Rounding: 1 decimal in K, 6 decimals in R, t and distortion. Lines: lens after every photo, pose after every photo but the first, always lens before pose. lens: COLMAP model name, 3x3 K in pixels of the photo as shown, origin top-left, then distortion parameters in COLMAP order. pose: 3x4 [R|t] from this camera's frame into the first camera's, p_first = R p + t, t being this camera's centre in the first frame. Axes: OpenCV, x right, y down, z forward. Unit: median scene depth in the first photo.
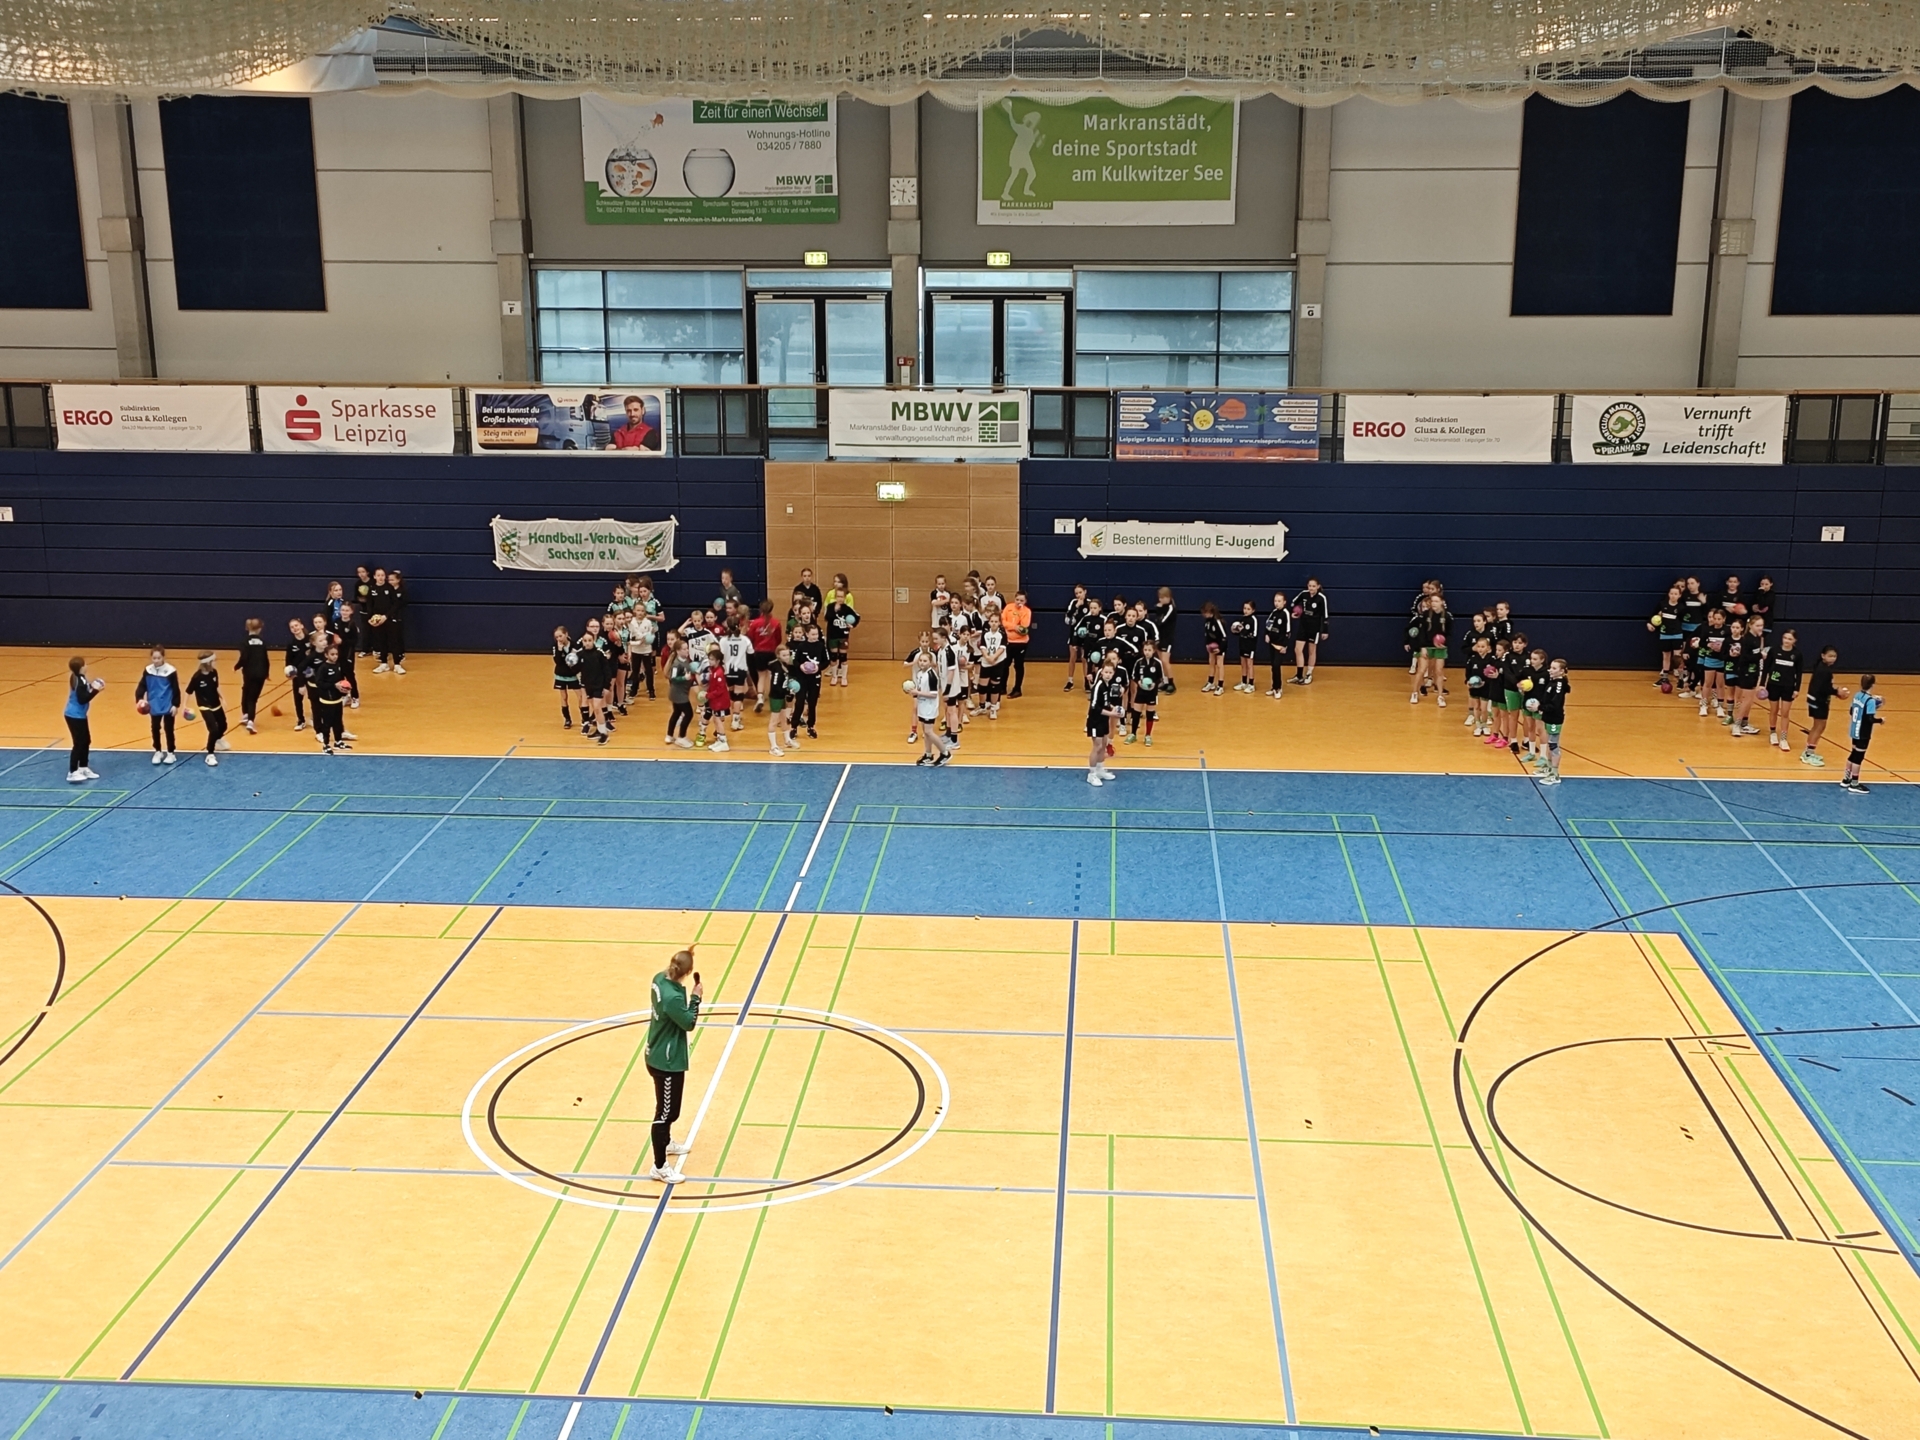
lens RADIAL K [[2195.8, 0, 976.5], [0, 2195.8, 703.2], [0, 0, 1]] dist [0.029954, 0.000000]
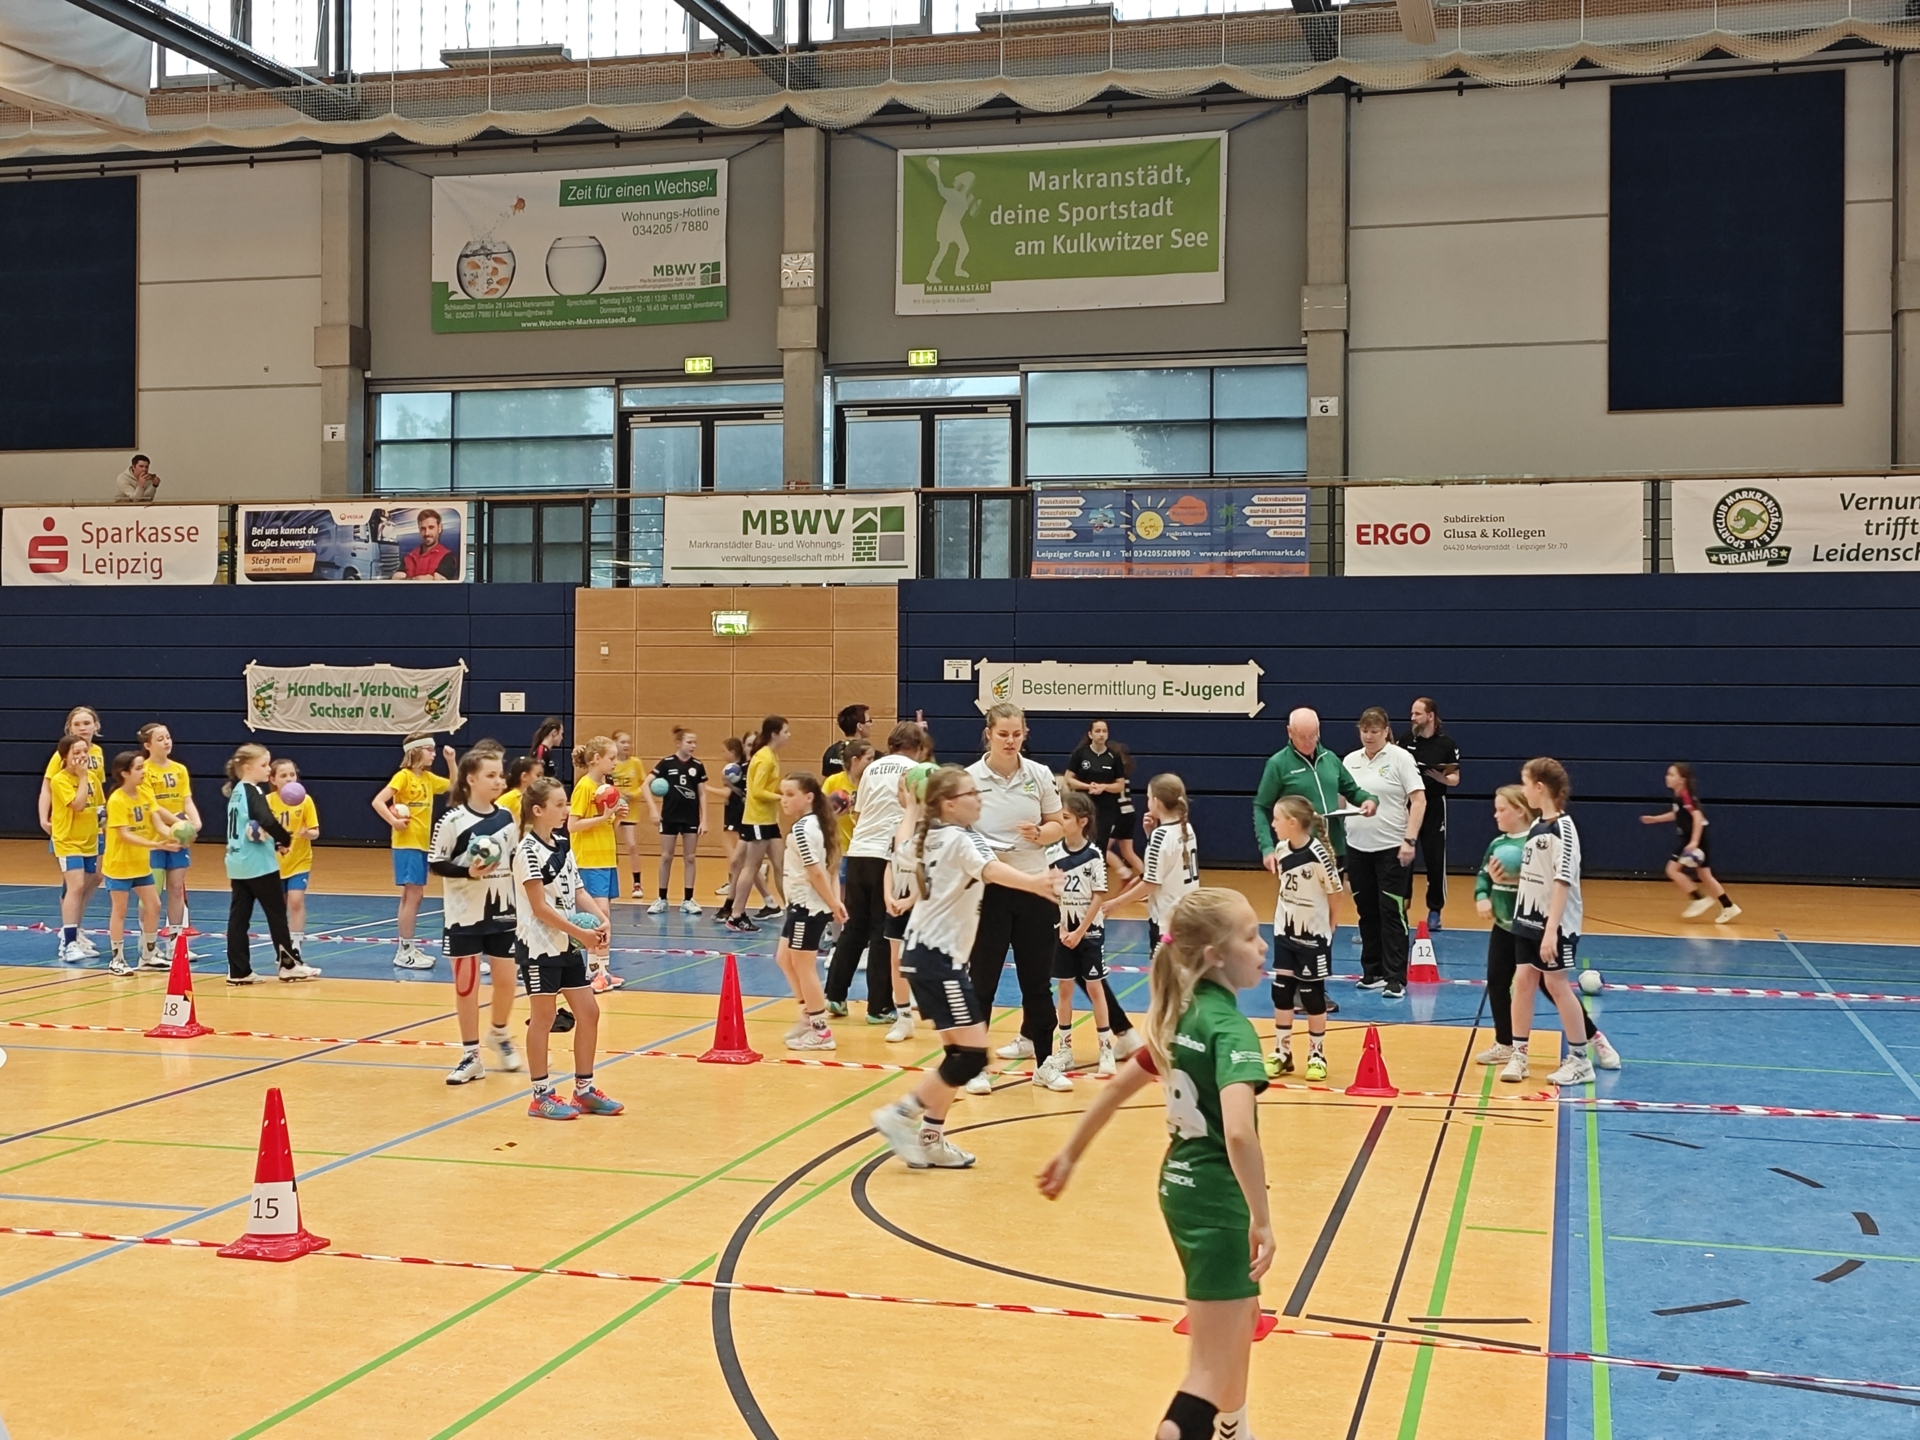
lens RADIAL K [[2341.8, 0, 948.0], [0, 2341.8, 656.0], [0, 0, 1]] dist [0.032500, 0.000000]
pose [[0.980946, 0.005028, -0.194216, 0.184630], [-0.056633, 0.963651, -0.261093, 0.115915], [0.185843, 0.267118, 0.945574, 0.261989]]
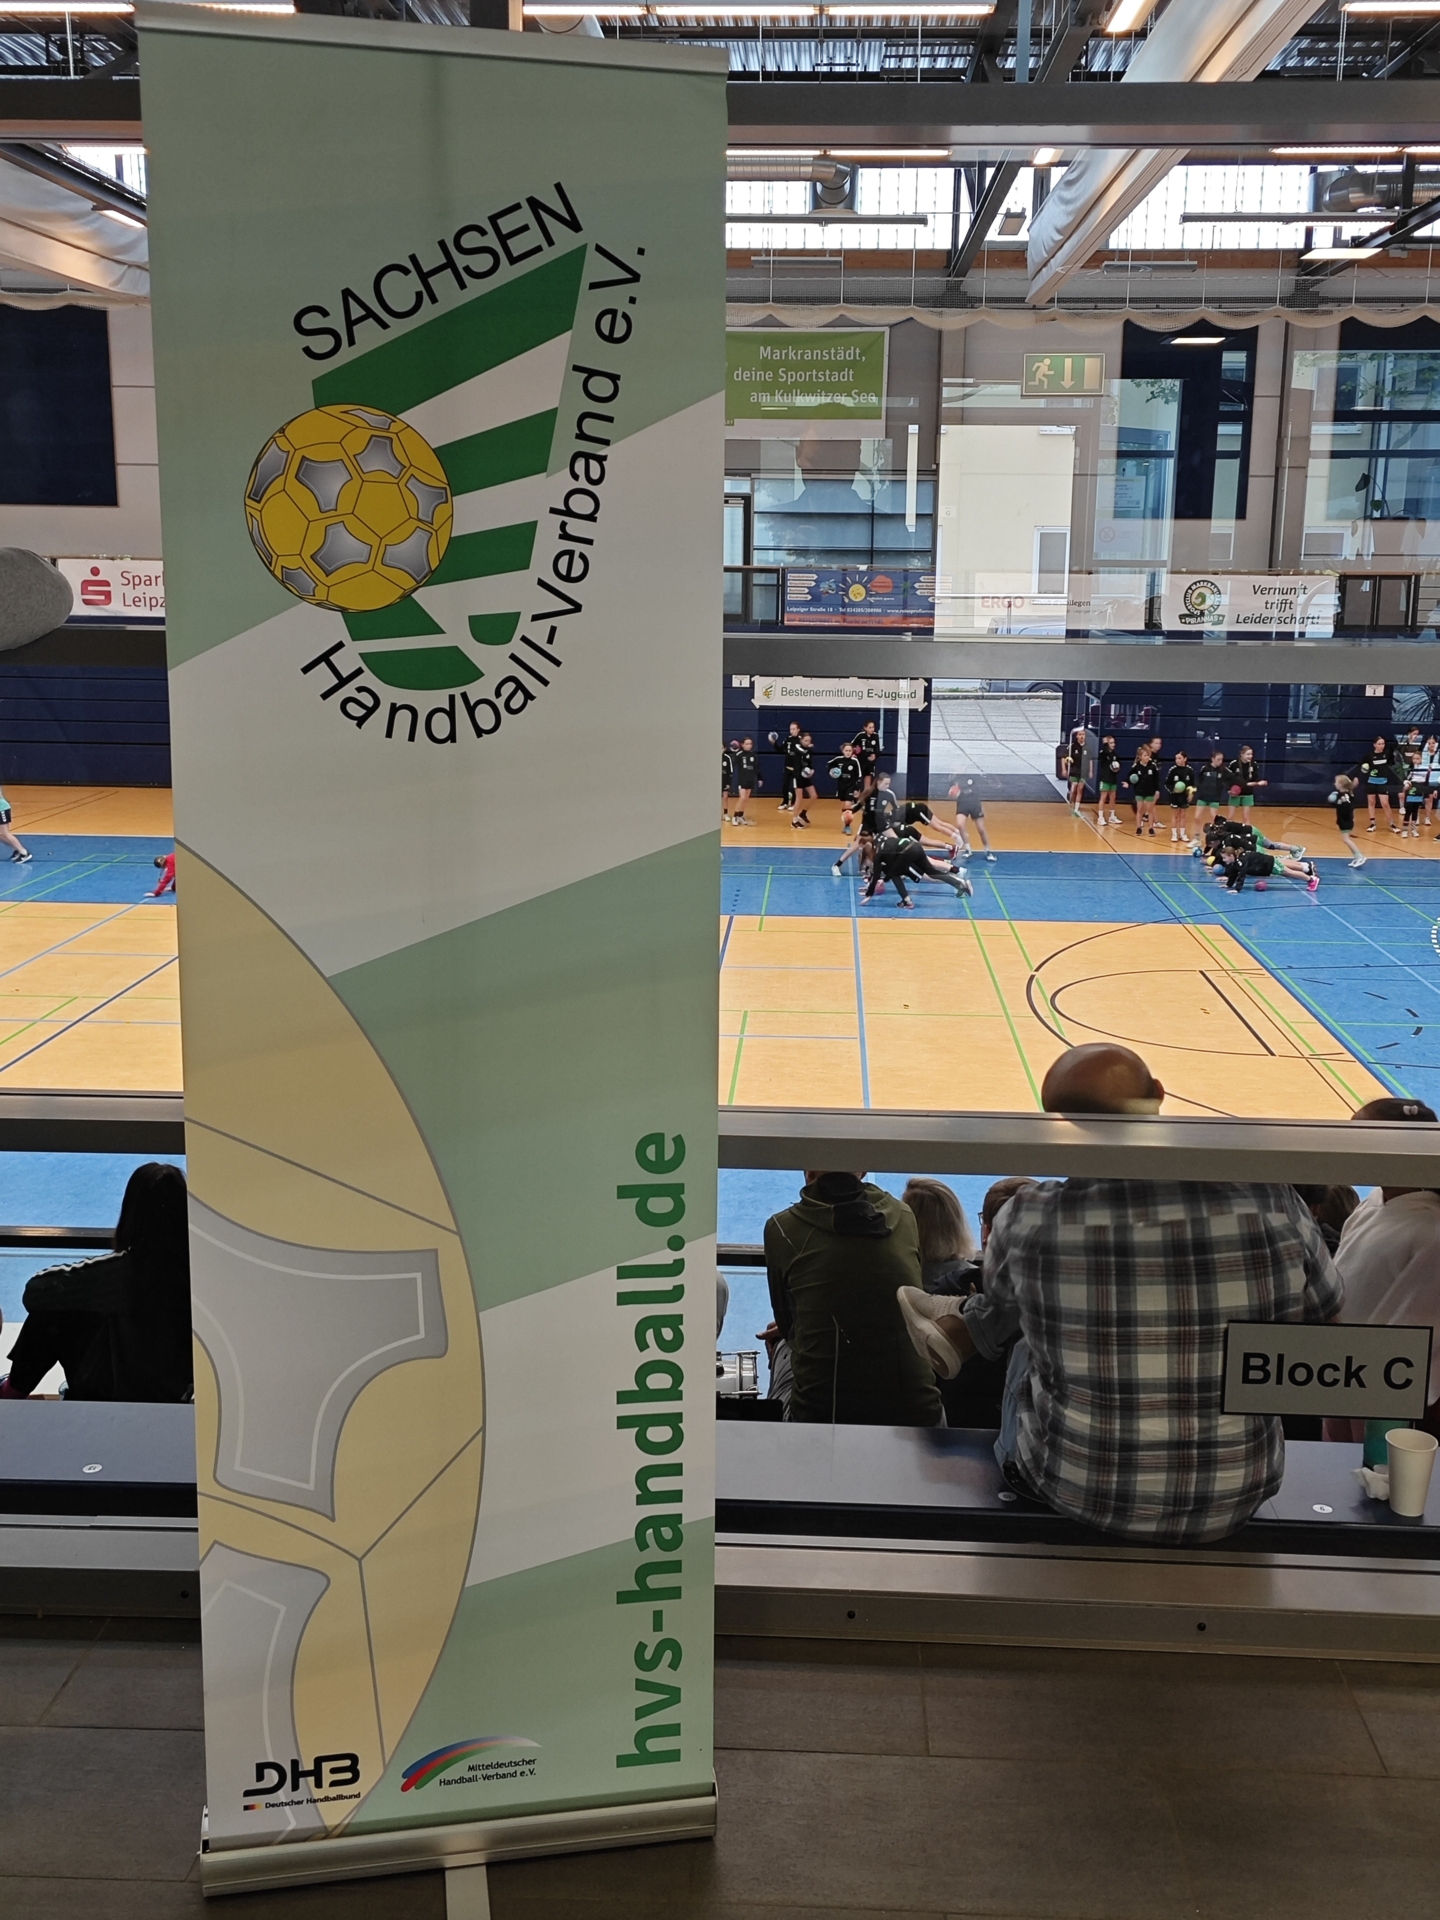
lens RADIAL K [[1973.0, 0, 768.5], [0, 1973.0, 936.1], [0, 0, 1]] dist [0.022252, 0.000000]
pose [[0.999372, 0.007164, 0.034697, 0.018770], [-0.005256, 0.998485, -0.054780, 0.114471], [-0.035037, 0.054563, 0.997895, -0.059854]]
